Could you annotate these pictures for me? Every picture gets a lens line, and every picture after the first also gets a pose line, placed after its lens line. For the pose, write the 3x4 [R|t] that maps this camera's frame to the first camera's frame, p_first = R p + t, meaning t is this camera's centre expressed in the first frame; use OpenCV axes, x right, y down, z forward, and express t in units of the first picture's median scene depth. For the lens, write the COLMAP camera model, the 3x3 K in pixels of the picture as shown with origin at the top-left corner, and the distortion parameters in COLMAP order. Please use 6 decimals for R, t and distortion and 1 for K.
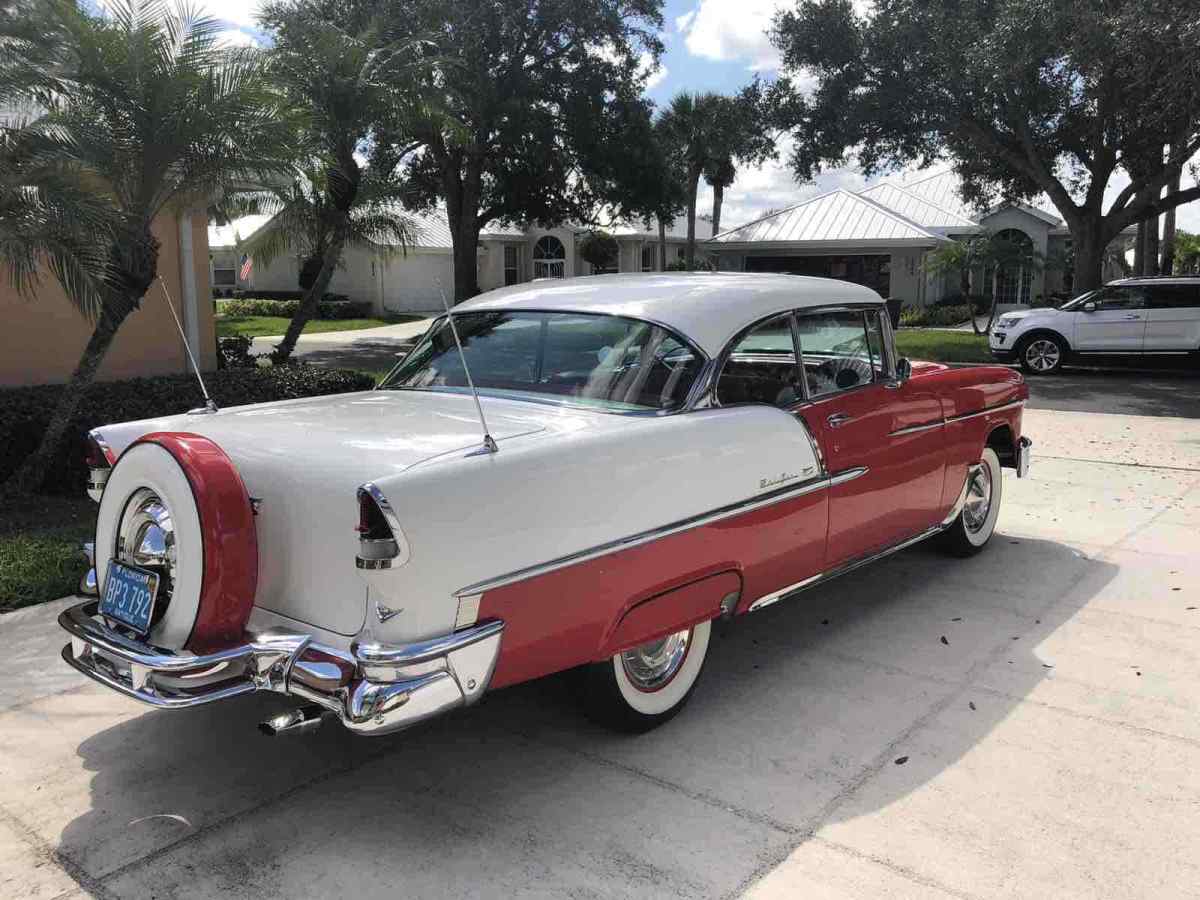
lens RADIAL K [[993.5, 0, 631.4], [0, 993.5, 444.8], [0, 0, 1]] dist [0.043045, -0.023223]
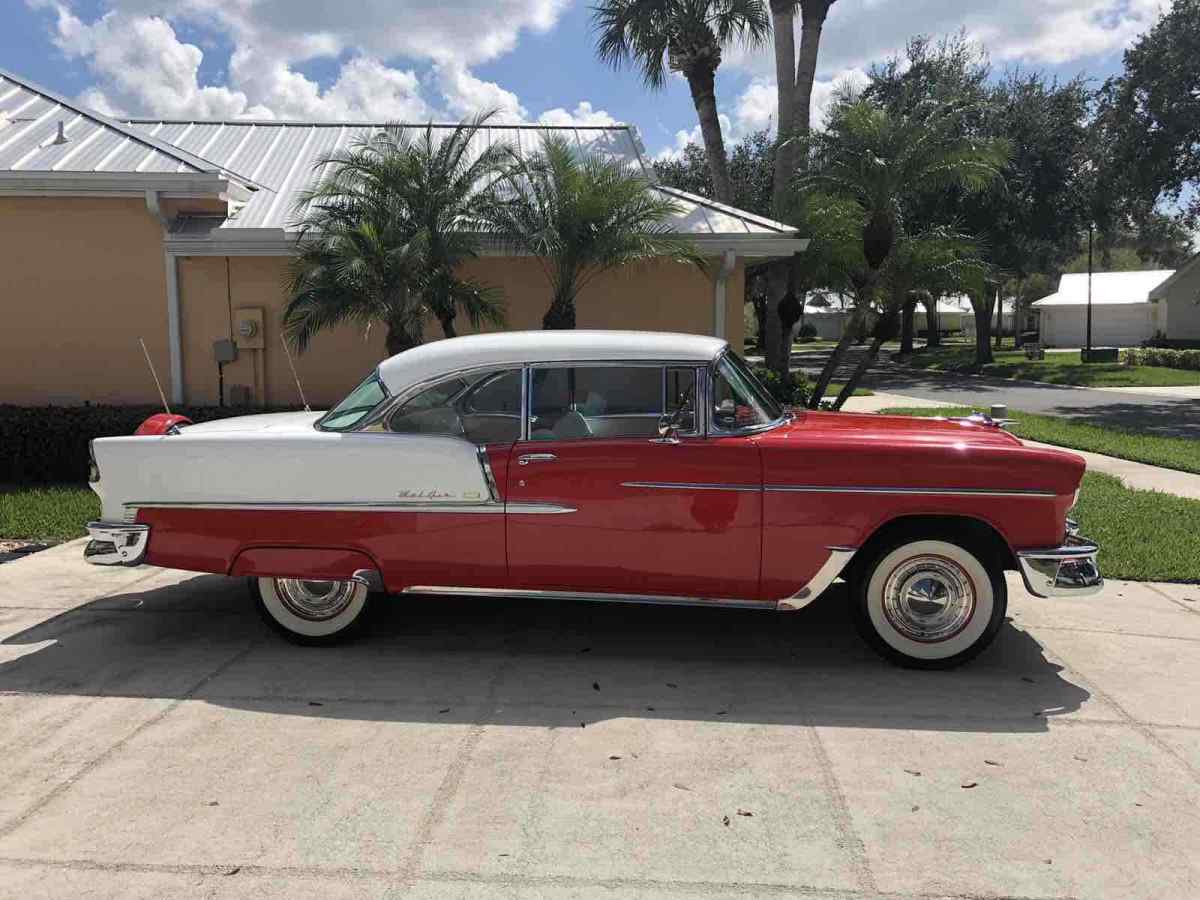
lens RADIAL K [[993.5, 0, 592.4], [0, 993.5, 442.2], [0, 0, 1]] dist [0.043045, -0.023223]
pose [[0.545324, 0.084815, -0.833923, 1.557614], [-0.131771, 0.991172, 0.014640, -0.092898], [0.827803, 0.101904, 0.551687, 0.551663]]
